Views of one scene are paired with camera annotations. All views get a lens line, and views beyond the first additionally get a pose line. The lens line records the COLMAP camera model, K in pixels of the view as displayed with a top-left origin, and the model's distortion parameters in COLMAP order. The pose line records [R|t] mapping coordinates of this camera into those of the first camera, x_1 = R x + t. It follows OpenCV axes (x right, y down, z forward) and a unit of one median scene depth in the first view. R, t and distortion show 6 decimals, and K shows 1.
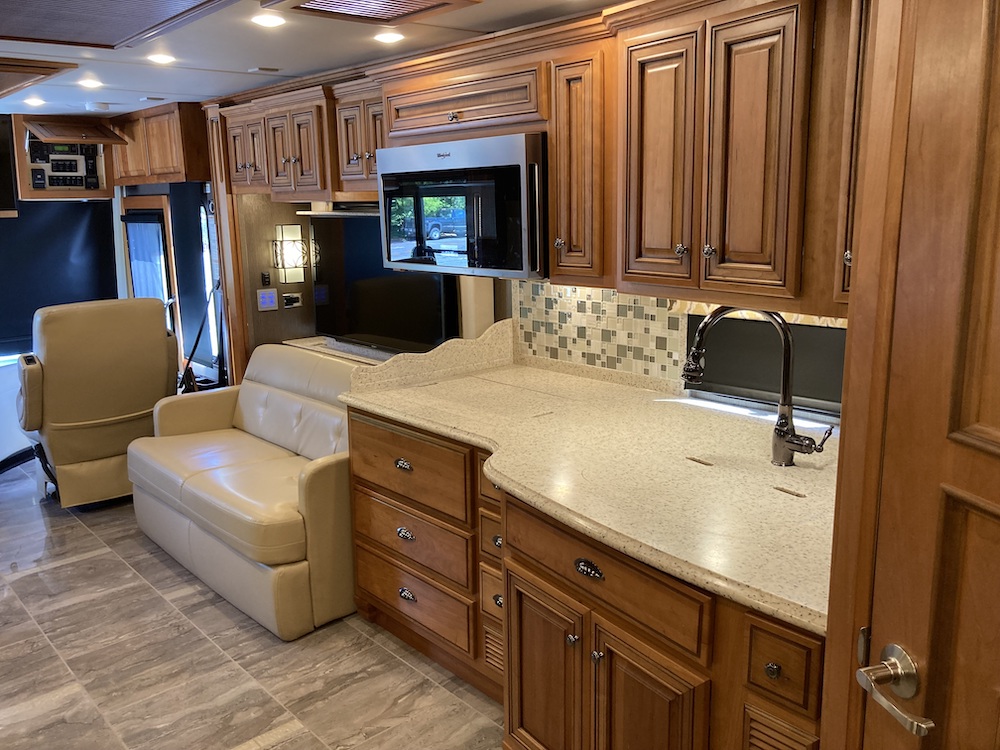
lens RADIAL K [[840.8, 0, 500.0], [0, 840.8, 375.0], [0, 0, 1]] dist [0.017658, -0.011199]
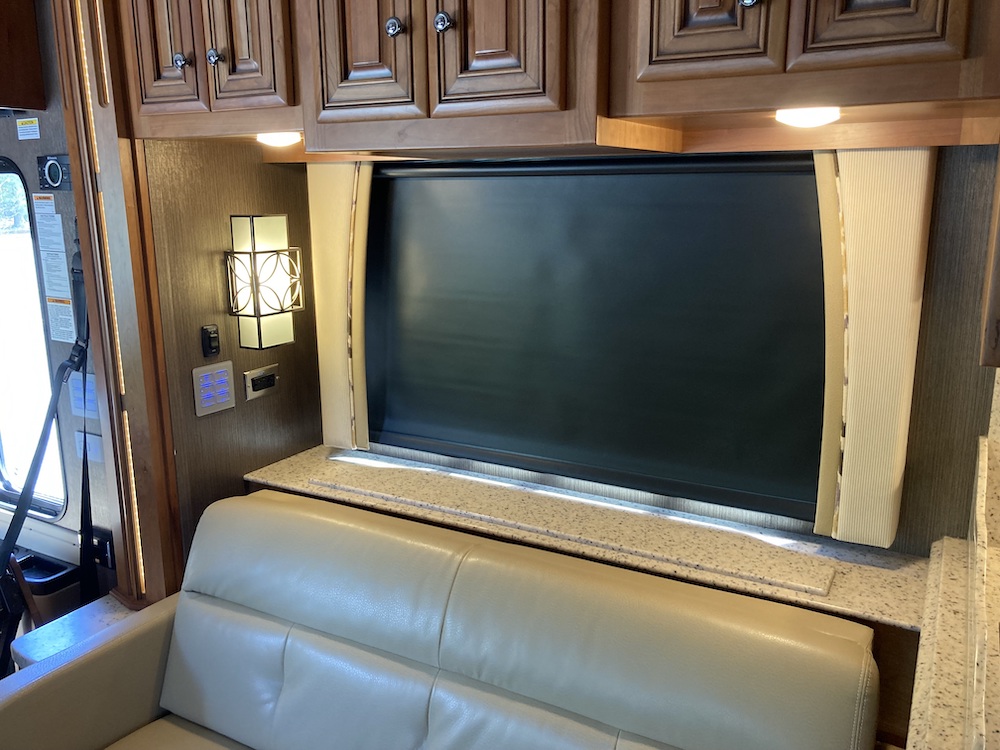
lens RADIAL K [[823.8, 0, 500.6], [0, 823.8, 359.6], [0, 0, 1]] dist [0.033524, 0.001210]
pose [[0.942935, -0.057792, 0.327923, -0.280273], [0.060572, 0.998162, 0.001741, -0.097422], [-0.327421, 0.018221, 0.944703, 0.557446]]
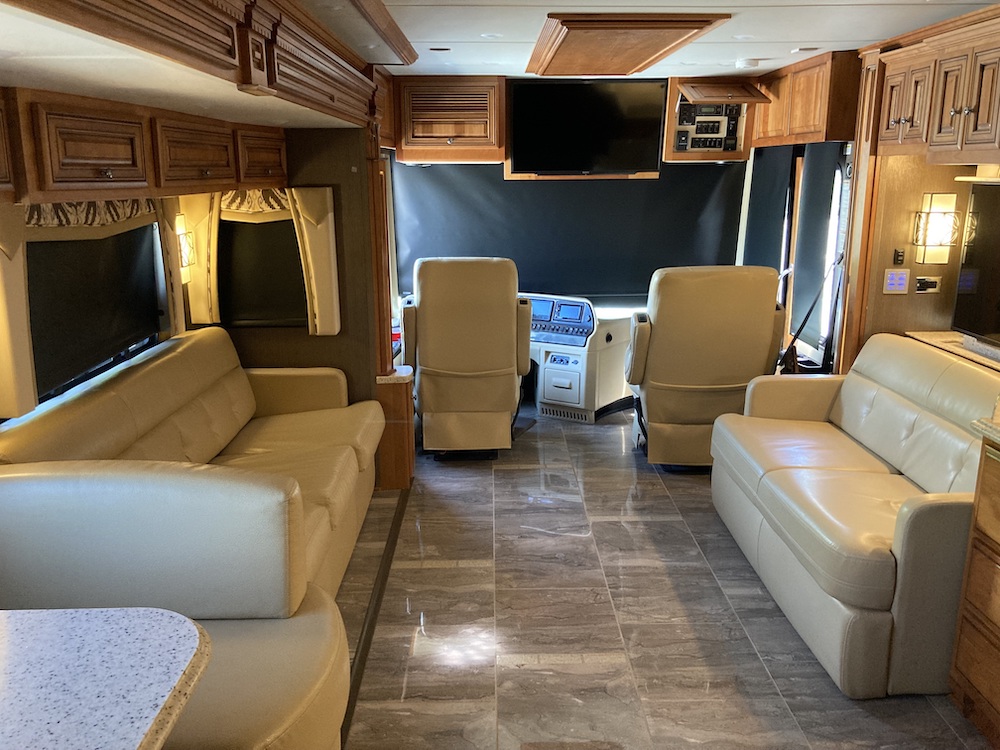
lens RADIAL K [[840.8, 0, 500.0], [0, 840.8, 375.0], [0, 0, 1]] dist [0.017658, -0.011199]
pose [[0.760496, 0.167658, -0.627325, -0.031673], [-0.141552, 0.985663, 0.091826, -0.018312], [0.633726, 0.018966, 0.773325, 0.093426]]
